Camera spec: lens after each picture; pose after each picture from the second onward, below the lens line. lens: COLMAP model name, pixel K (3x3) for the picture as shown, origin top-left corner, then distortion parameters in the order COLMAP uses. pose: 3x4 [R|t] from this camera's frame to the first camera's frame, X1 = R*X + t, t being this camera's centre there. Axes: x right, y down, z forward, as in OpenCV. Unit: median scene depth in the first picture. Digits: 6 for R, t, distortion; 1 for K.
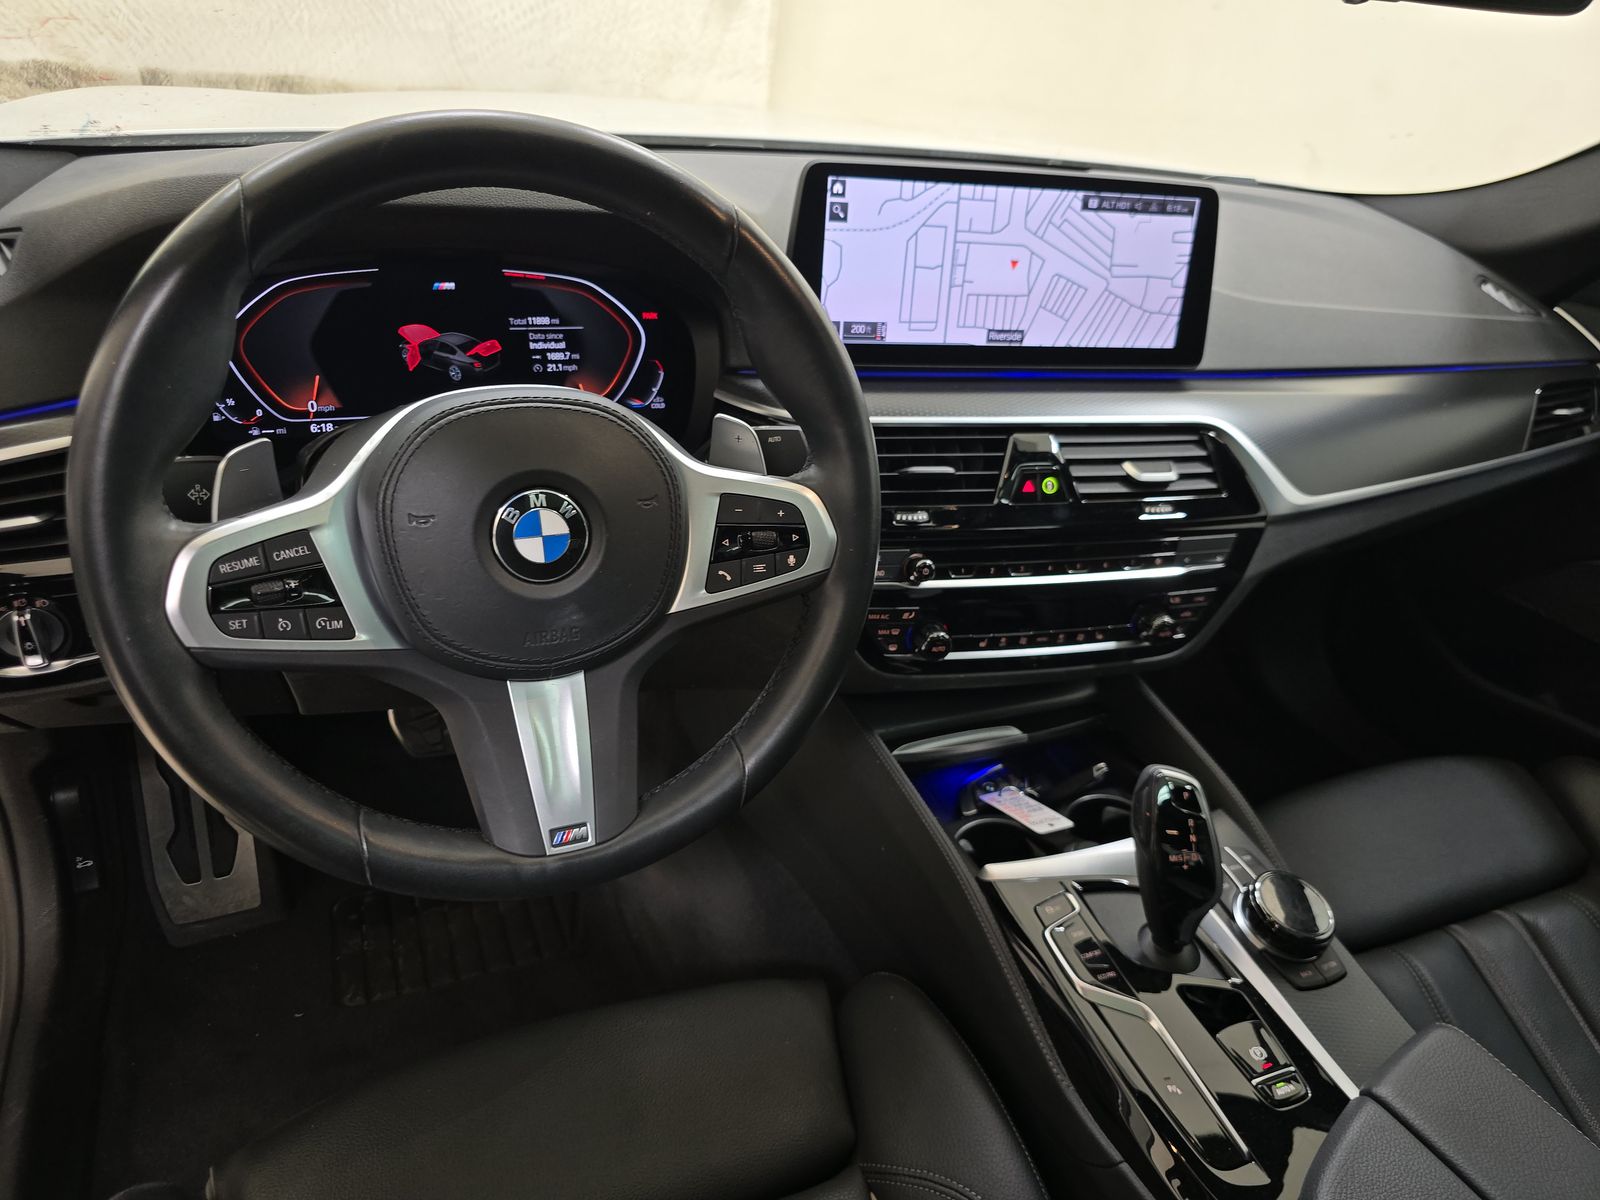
lens RADIAL K [[1042.3, 0, 795.0], [0, 1042.3, 607.0], [0, 0, 1]] dist [0.043879, -0.044358]
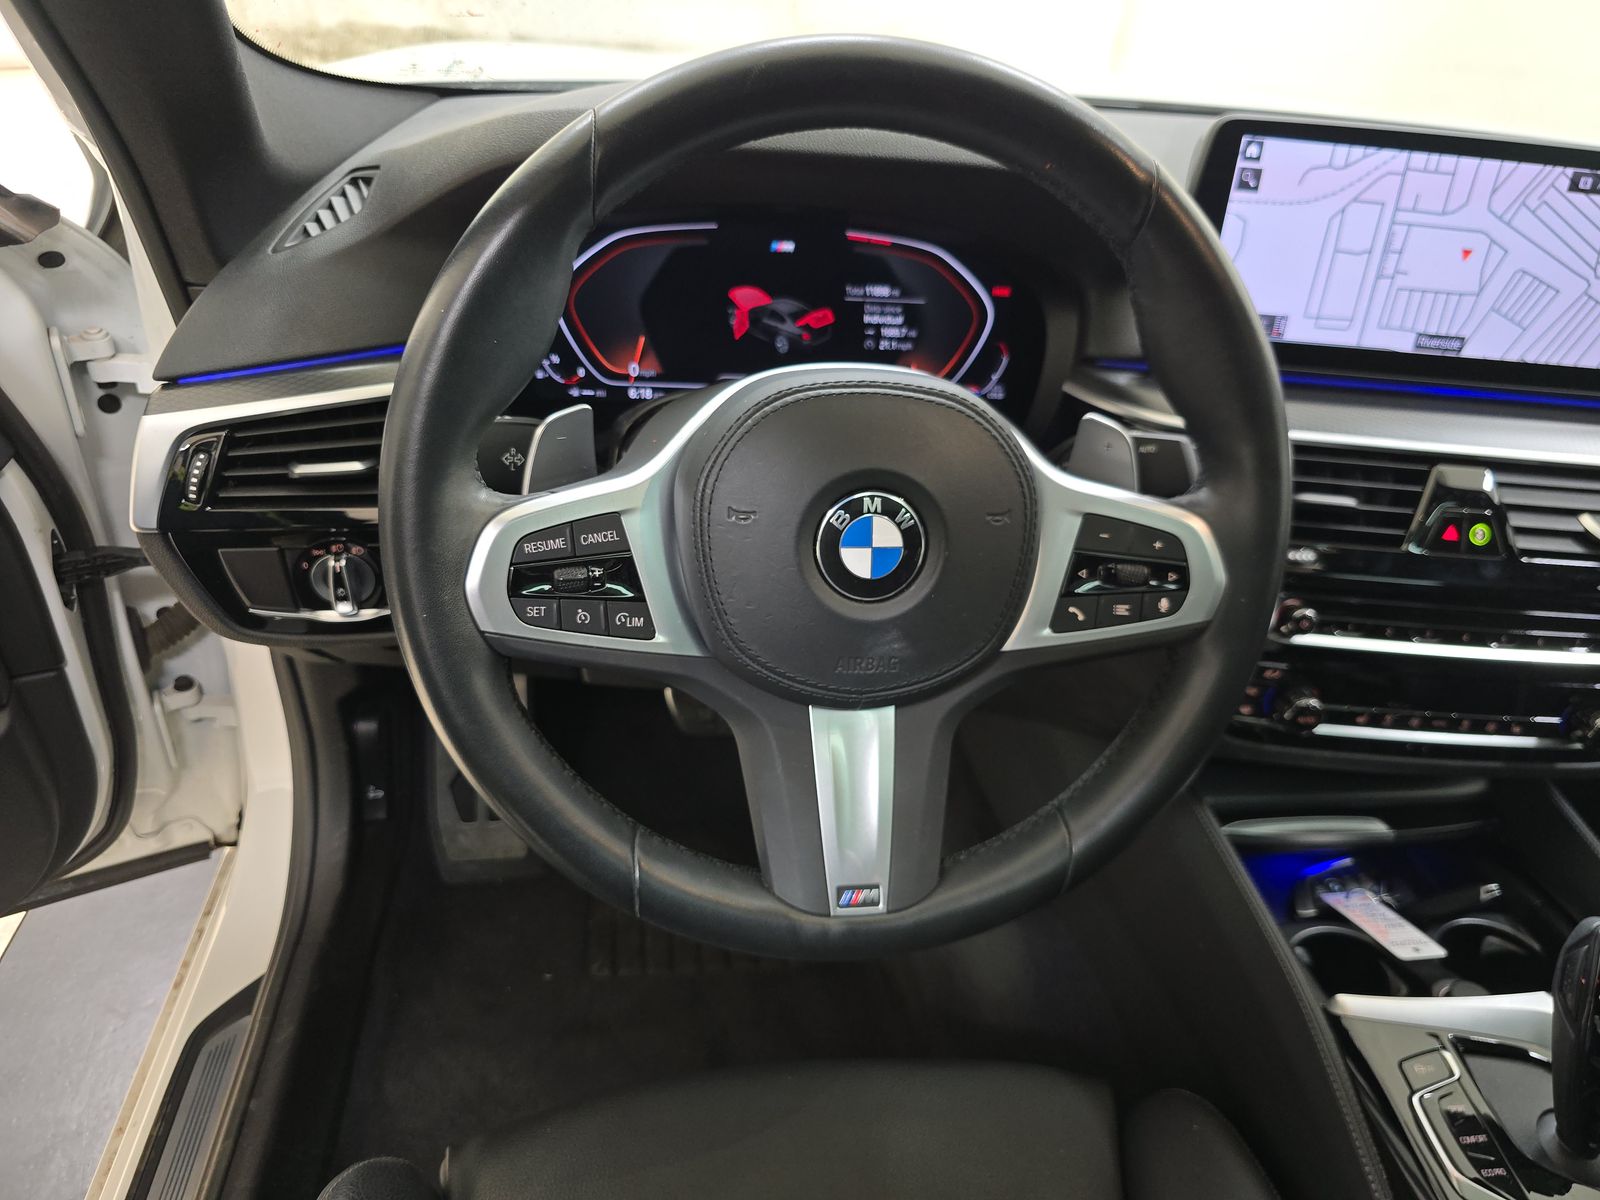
lens RADIAL K [[1032.4, 0, 817.7], [0, 1032.4, 603.8], [0, 0, 1]] dist [0.039311, -0.044488]
pose [[0.968276, 0.124063, -0.216910, -0.080894], [-0.119895, 0.992260, 0.032323, -0.036229], [0.219241, -0.005291, 0.975656, 0.145410]]
